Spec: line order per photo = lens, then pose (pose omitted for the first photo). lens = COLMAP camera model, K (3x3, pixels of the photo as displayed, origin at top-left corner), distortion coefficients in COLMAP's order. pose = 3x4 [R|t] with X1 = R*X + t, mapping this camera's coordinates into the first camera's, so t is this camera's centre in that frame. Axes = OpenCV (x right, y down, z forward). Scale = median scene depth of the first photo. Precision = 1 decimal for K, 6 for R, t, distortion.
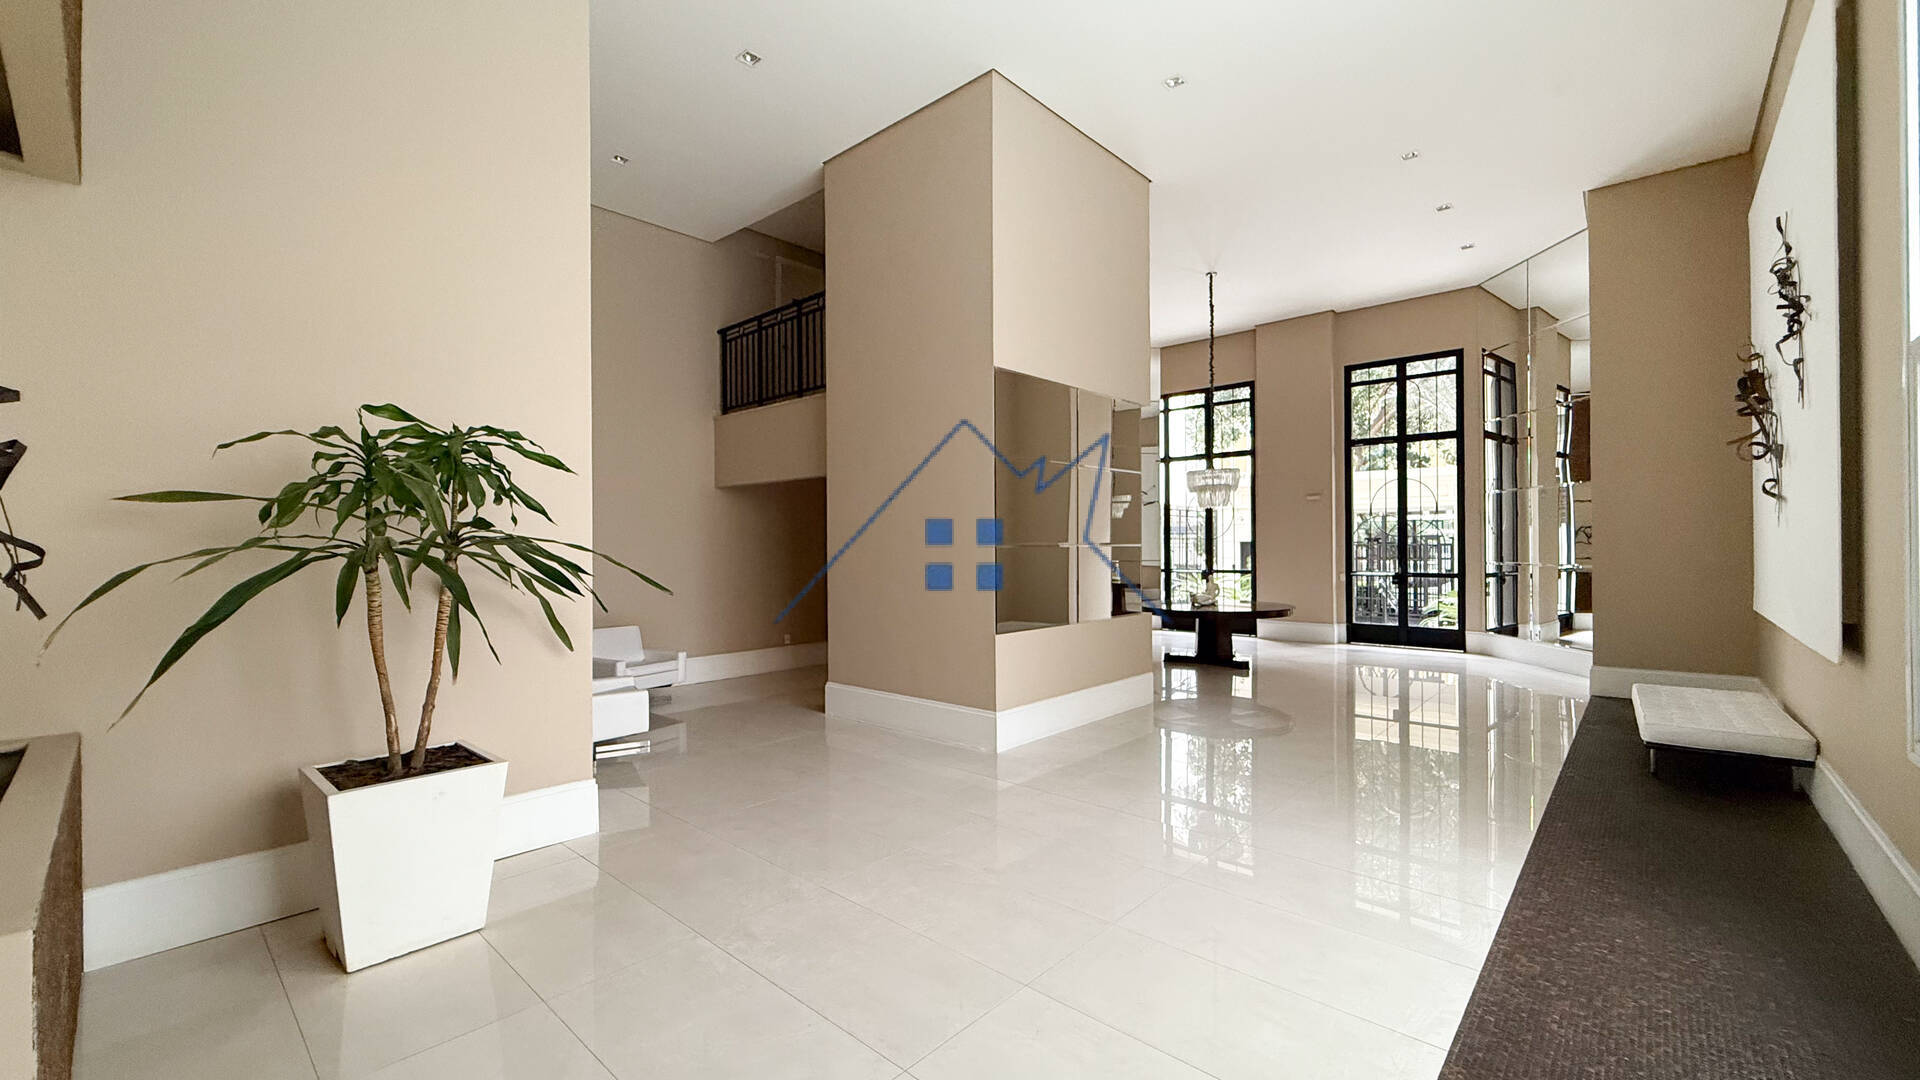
lens RADIAL K [[761.9, 0, 959.9], [0, 761.9, 542.7], [0, 0, 1]] dist [0.000163, -0.000131]
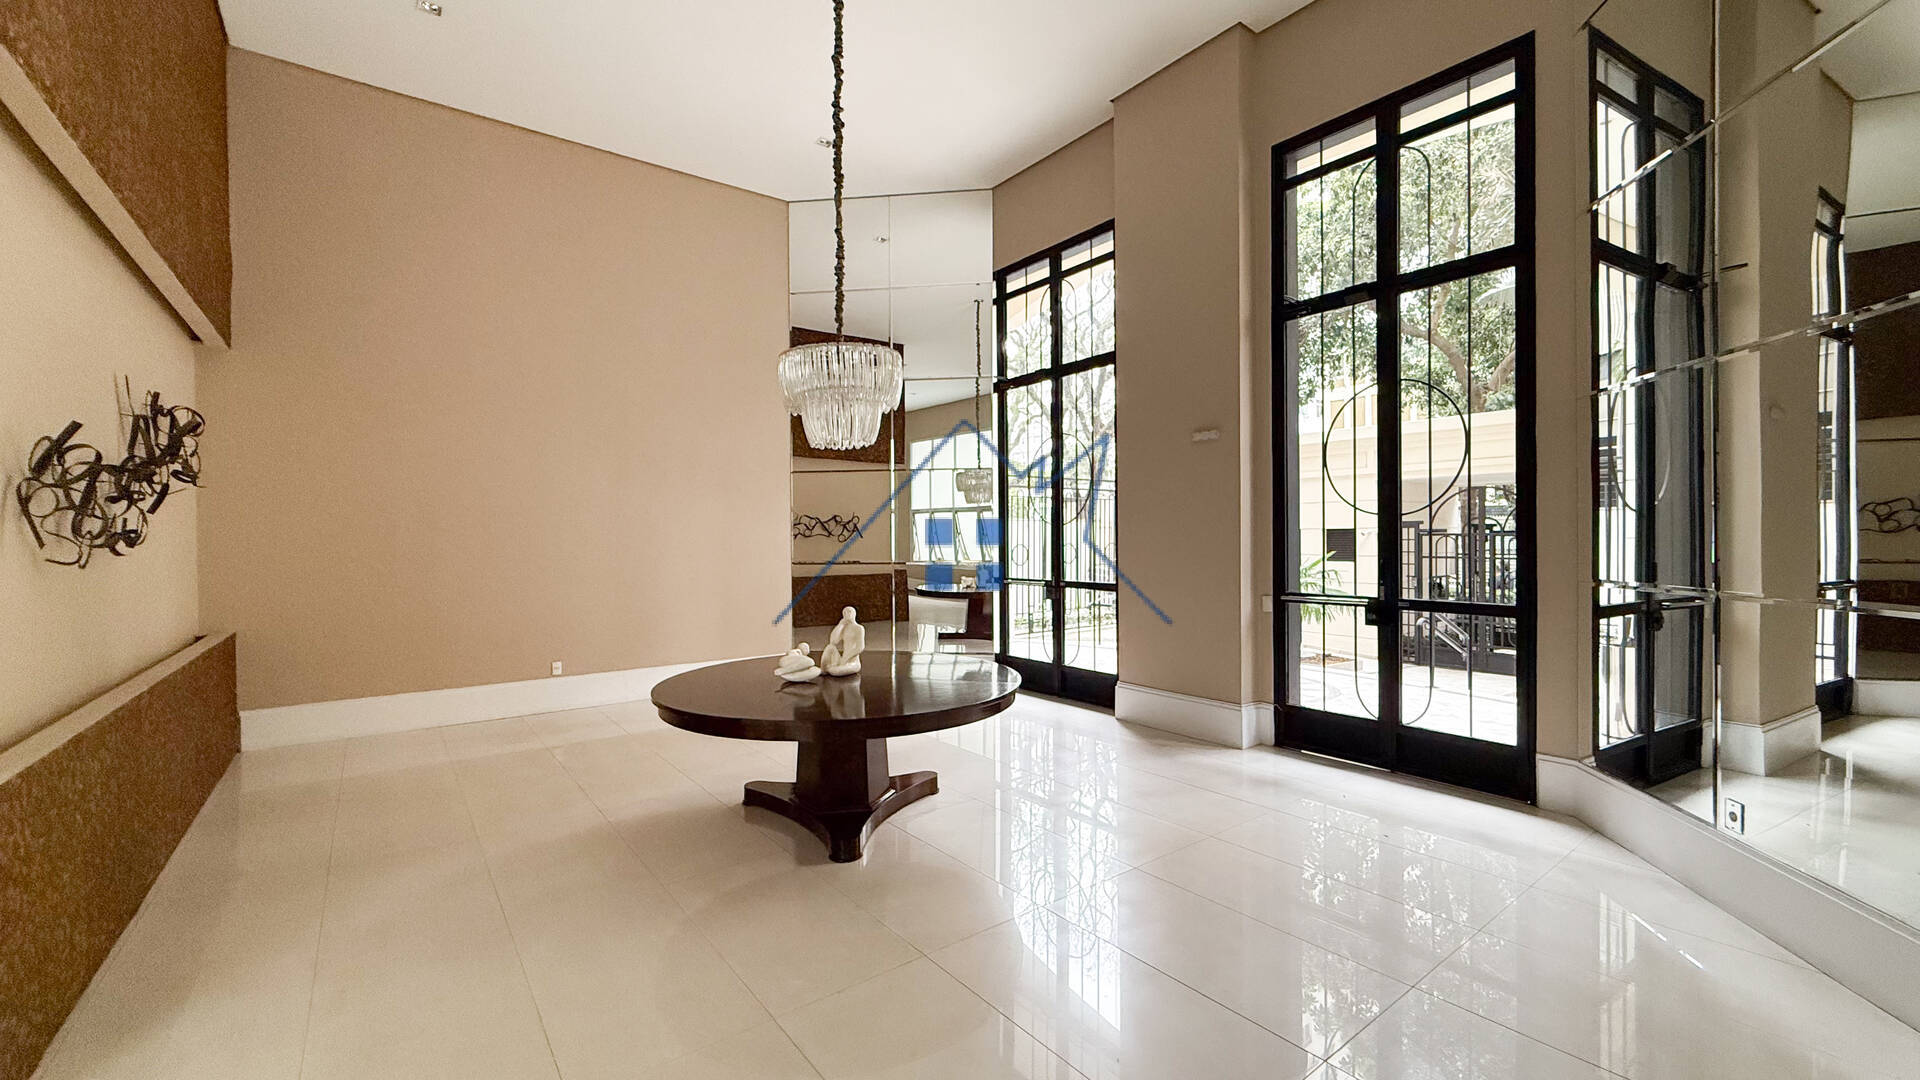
lens RADIAL K [[761.9, 0, 959.4], [0, 761.9, 542.7], [0, 0, 1]] dist [0.000163, -0.000131]
pose [[0.983897, 0.003478, -0.178704, 0.412697], [-0.002418, 0.999978, 0.006147, 0.005523], [0.178722, -0.005616, 0.983884, 0.525196]]
